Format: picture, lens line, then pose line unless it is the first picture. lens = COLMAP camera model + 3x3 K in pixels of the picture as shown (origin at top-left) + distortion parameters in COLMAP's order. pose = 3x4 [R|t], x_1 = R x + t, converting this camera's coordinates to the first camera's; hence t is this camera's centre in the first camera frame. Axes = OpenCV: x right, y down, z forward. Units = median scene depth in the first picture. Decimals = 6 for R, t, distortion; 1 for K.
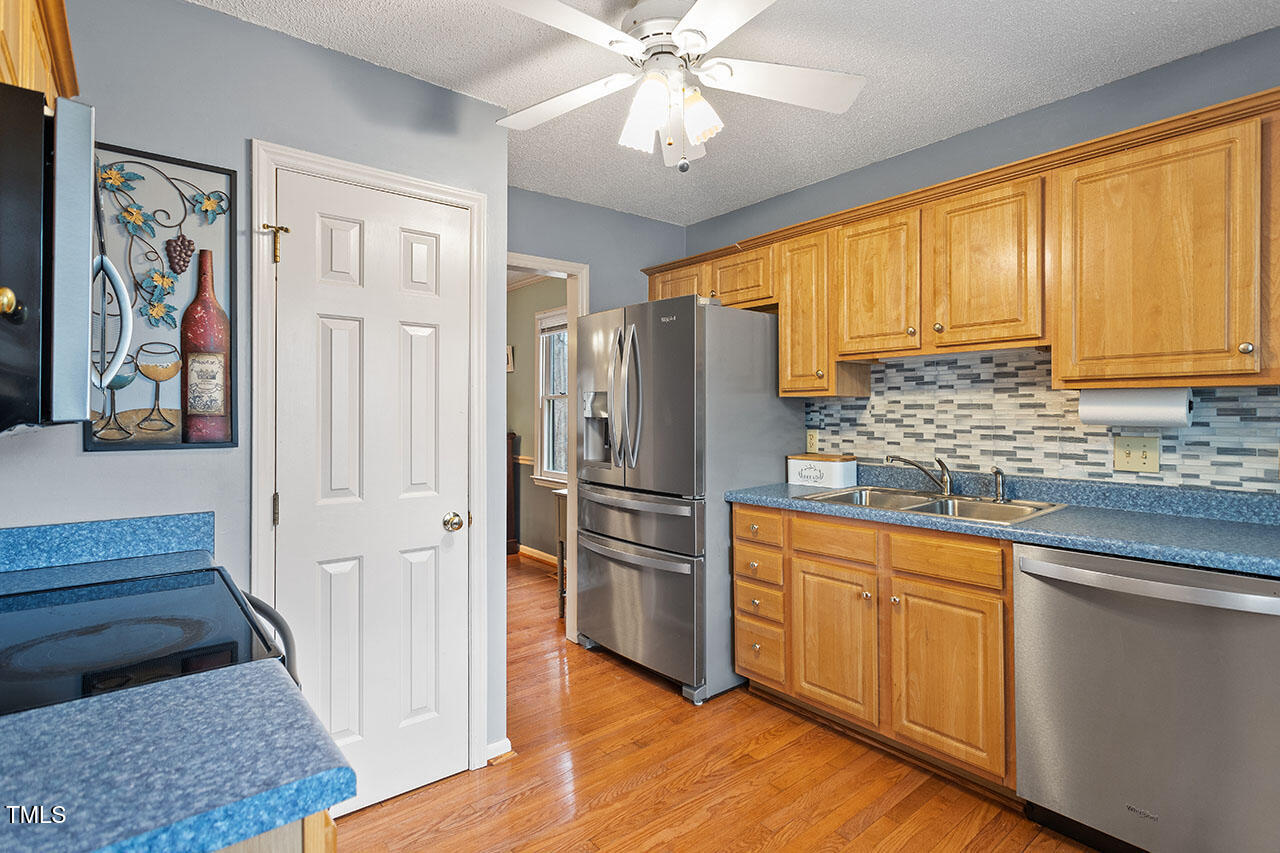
lens RADIAL K [[606.3, 0, 637.6], [0, 606.3, 413.7], [0, 0, 1]] dist [-0.001927, 0.000189]
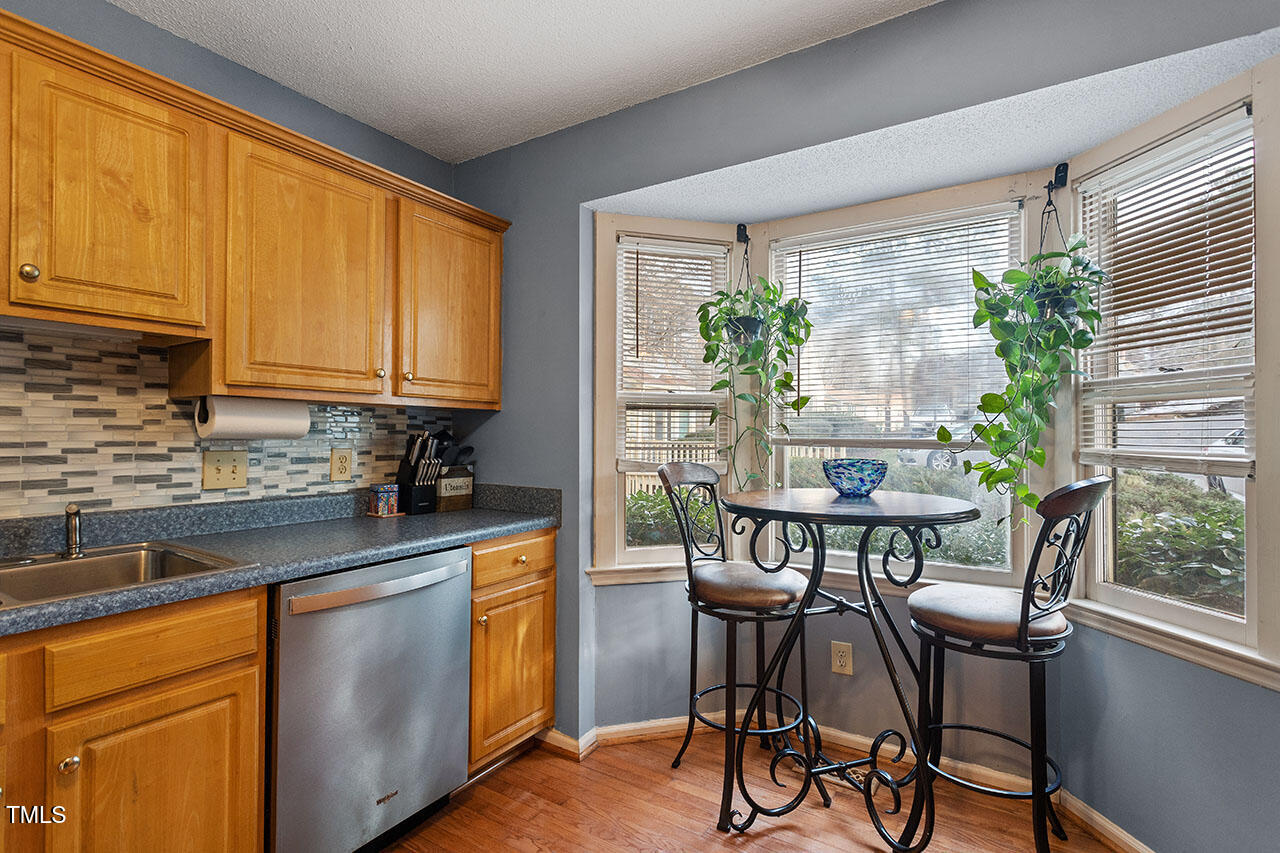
lens RADIAL K [[606.3, 0, 636.6], [0, 606.3, 426.5], [0, 0, 1]] dist [-0.001927, 0.000189]
pose [[-0.311368, 0.012358, 0.950209, -0.238928], [-0.005391, 0.999876, -0.014770, 0.010761], [-0.950274, -0.009722, -0.311263, 0.659733]]
